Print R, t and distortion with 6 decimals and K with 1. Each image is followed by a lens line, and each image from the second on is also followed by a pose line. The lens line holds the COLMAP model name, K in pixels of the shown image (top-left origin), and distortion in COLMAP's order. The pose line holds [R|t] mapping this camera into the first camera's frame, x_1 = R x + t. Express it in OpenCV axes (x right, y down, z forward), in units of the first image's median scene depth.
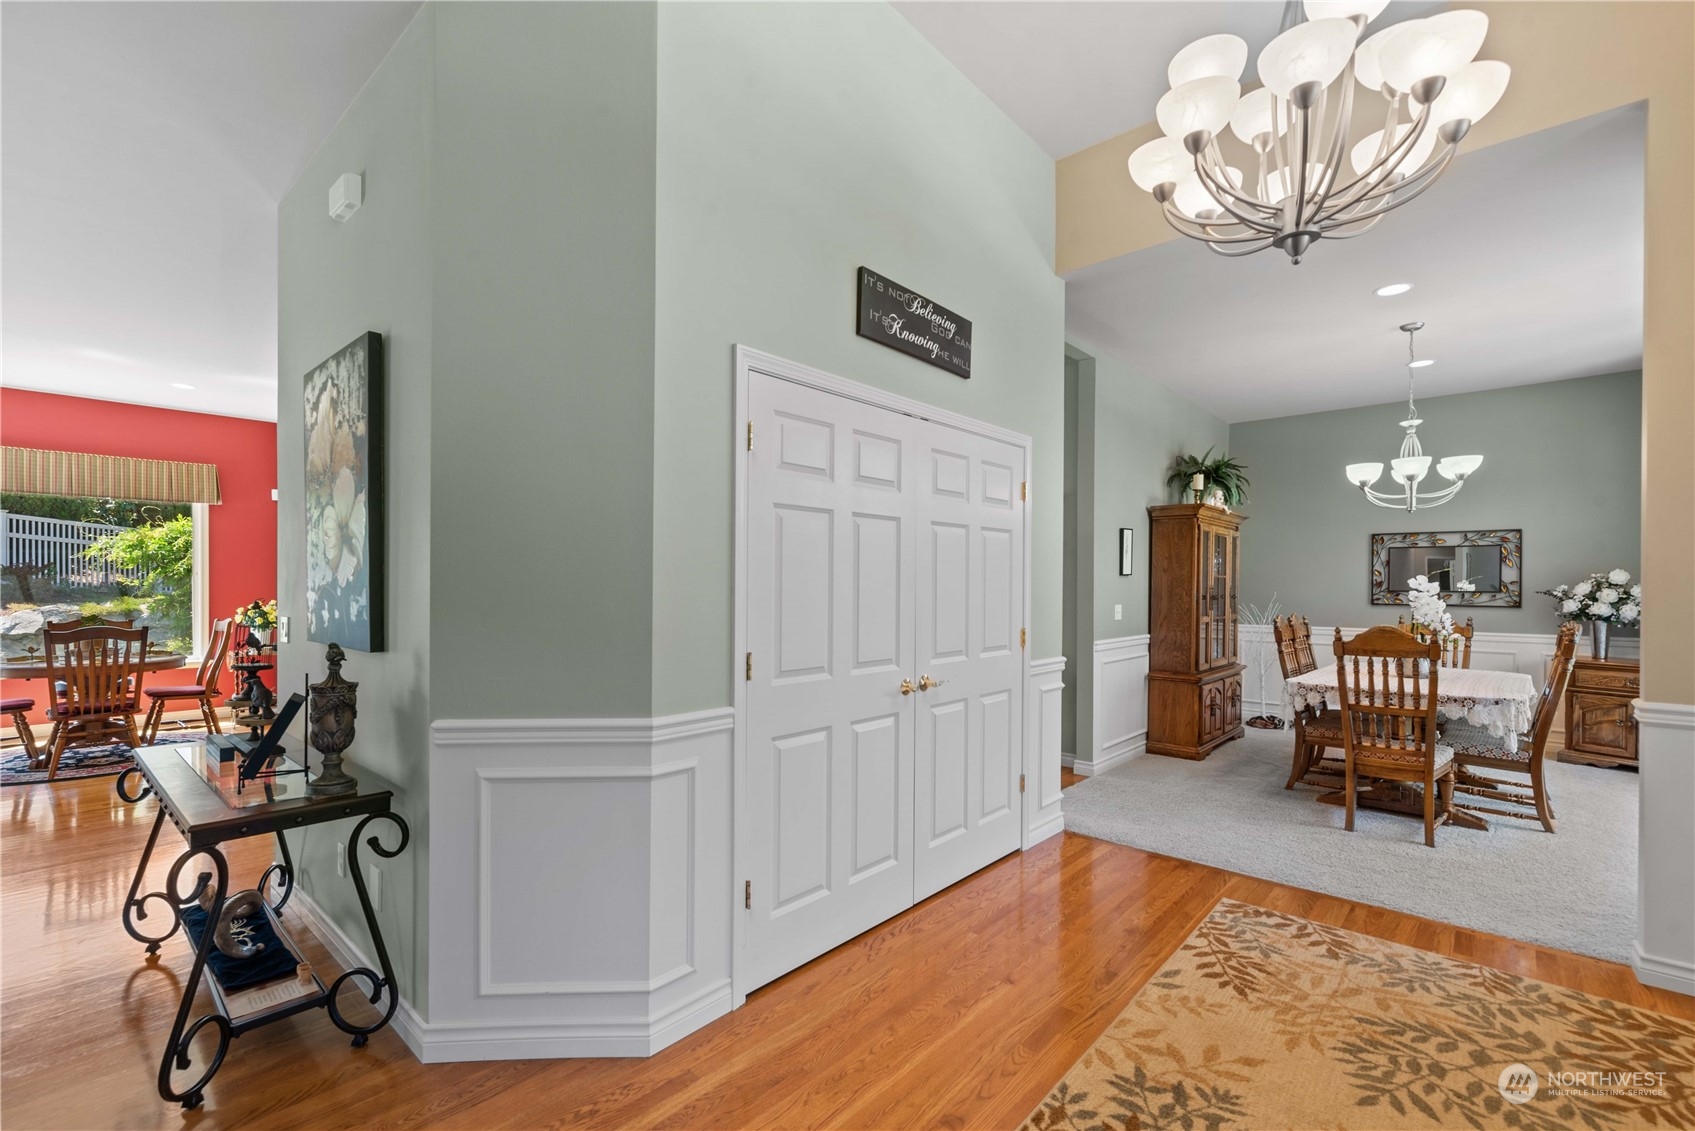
lens RADIAL K [[738.1, 0, 840.2], [0, 738.1, 586.9], [0, 0, 1]] dist [-0.000125, 0.000271]
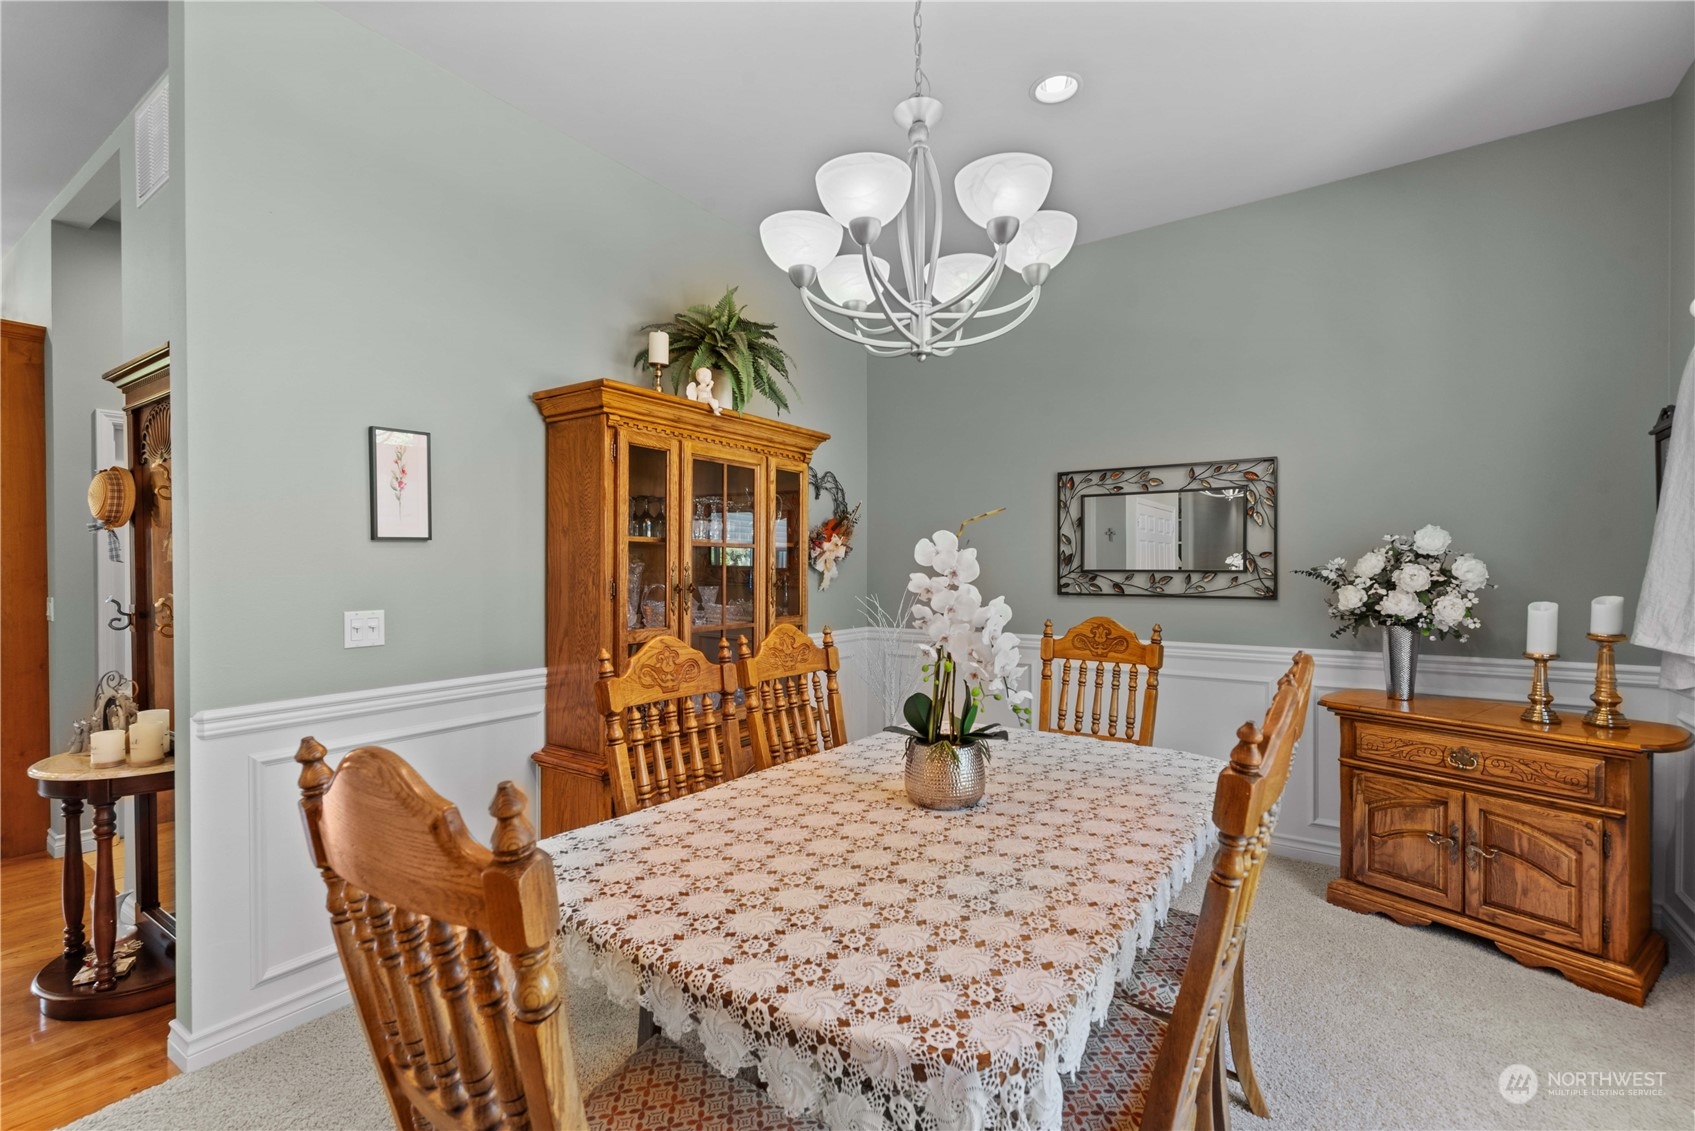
lens RADIAL K [[733.9, 0, 849.1], [0, 733.9, 569.2], [0, 0, 1]] dist [0.000553, 0.000153]
pose [[0.991096, -0.006700, 0.132977, 0.580500], [0.006484, 0.999977, 0.002059, 0.002397], [-0.132988, -0.001178, 0.991117, 0.543389]]
